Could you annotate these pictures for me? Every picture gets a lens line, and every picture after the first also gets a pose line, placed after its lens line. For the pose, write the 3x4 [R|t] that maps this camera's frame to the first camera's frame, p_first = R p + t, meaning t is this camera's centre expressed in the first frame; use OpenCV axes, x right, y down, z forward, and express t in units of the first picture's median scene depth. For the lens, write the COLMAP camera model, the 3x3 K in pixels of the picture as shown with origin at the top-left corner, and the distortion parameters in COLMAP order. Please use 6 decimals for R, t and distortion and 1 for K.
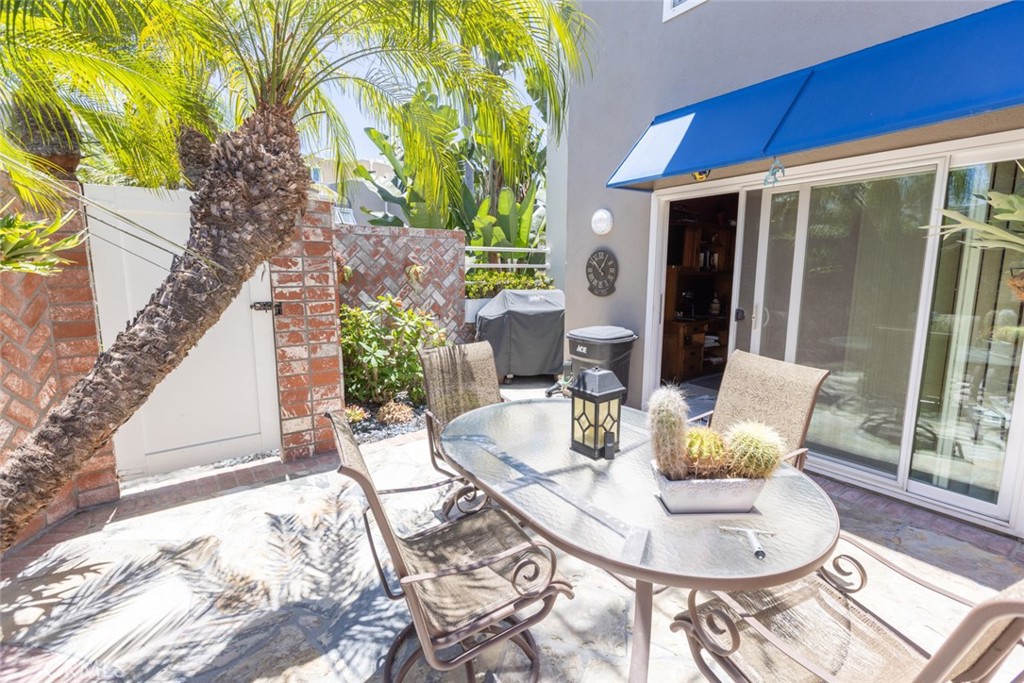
lens RADIAL K [[451.3, 0, 504.0], [0, 451.3, 344.1], [0, 0, 1]] dist [0.000124, -0.000381]
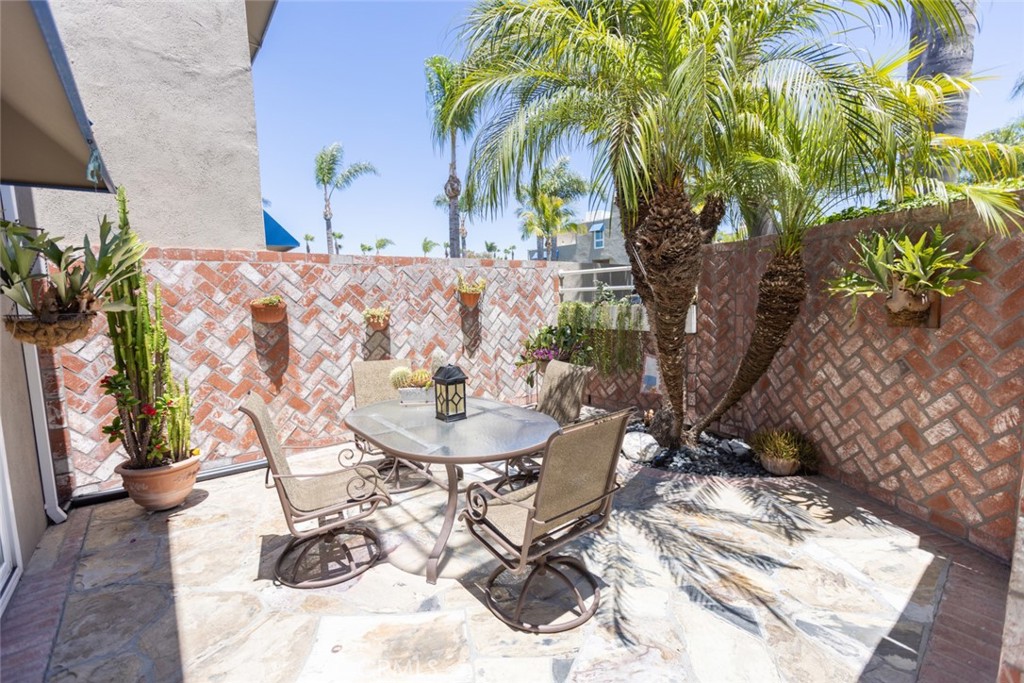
lens RADIAL K [[450.6, 0, 511.9], [0, 450.6, 344.1], [0, 0, 1]] dist [0.004599, -0.003633]
pose [[-0.997456, 0.031352, -0.064017, 0.060419], [0.012785, 0.962202, 0.272036, -0.304663], [0.070127, 0.270525, -0.960155, 1.742301]]
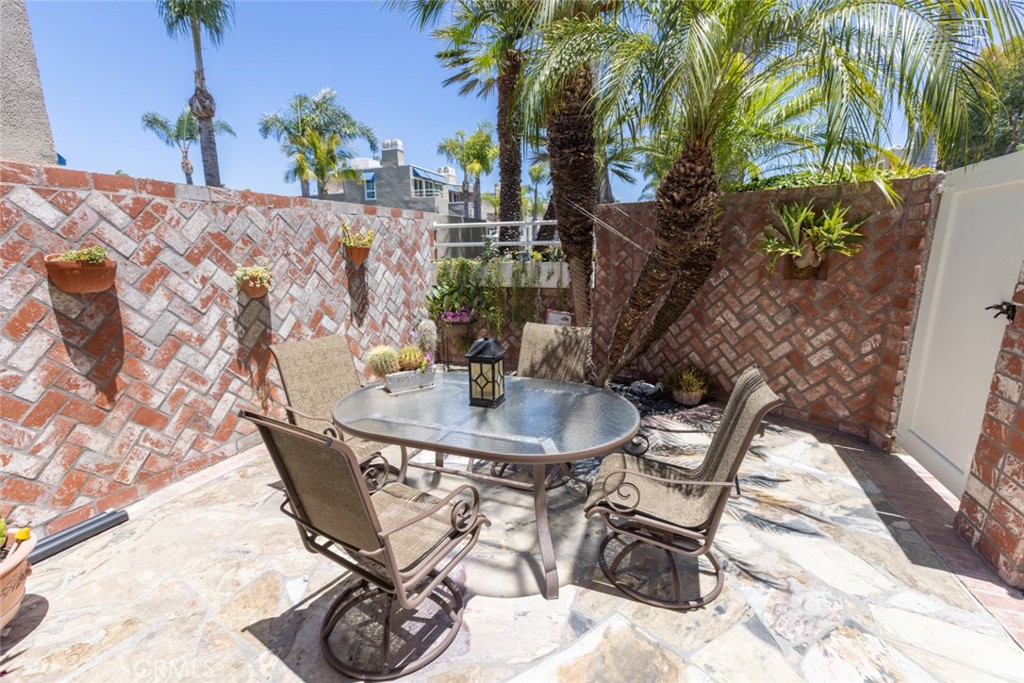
lens RADIAL K [[447.9, 0, 510.8], [0, 447.9, 343.5], [0, 0, 1]] dist [0.001606, -0.000903]
pose [[-0.827888, 0.127041, -0.546317, 0.587779], [-0.084048, 0.934916, 0.344773, -0.257313], [0.554561, 0.331350, -0.763328, 1.392778]]
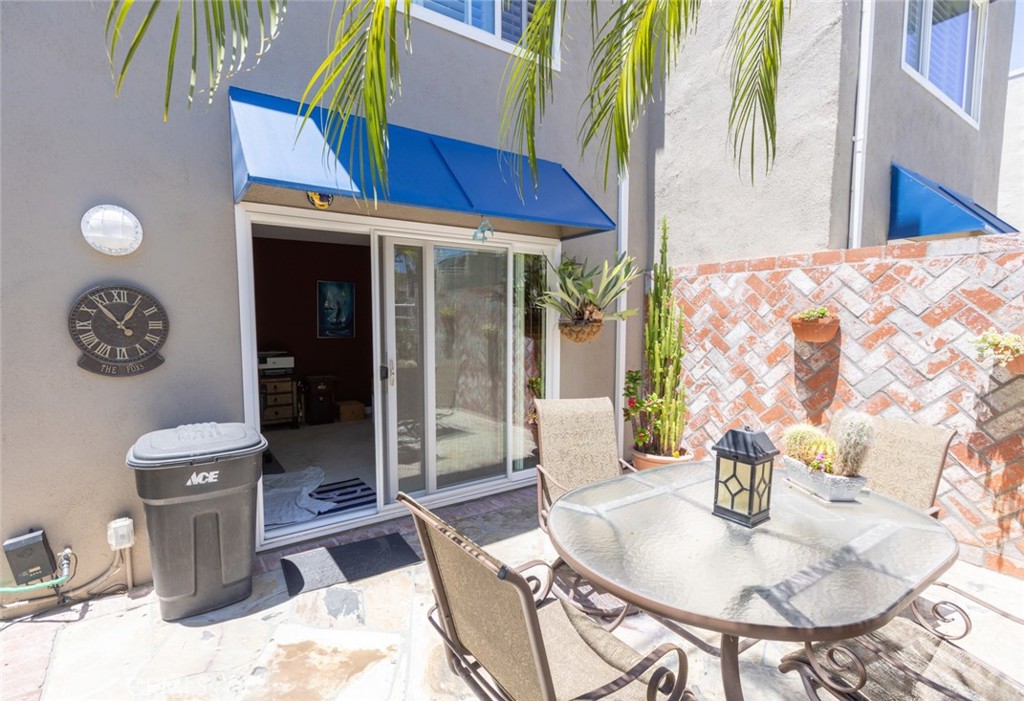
lens RADIAL K [[483.6, 0, 480.1], [0, 483.6, 357.3], [0, 0, 1]] dist [0.017223, -0.000148]
pose [[0.024718, -0.082843, 0.996256, -0.566280], [0.168368, 0.982670, 0.077536, -0.178653], [-0.985414, 0.165821, 0.038238, 1.021231]]
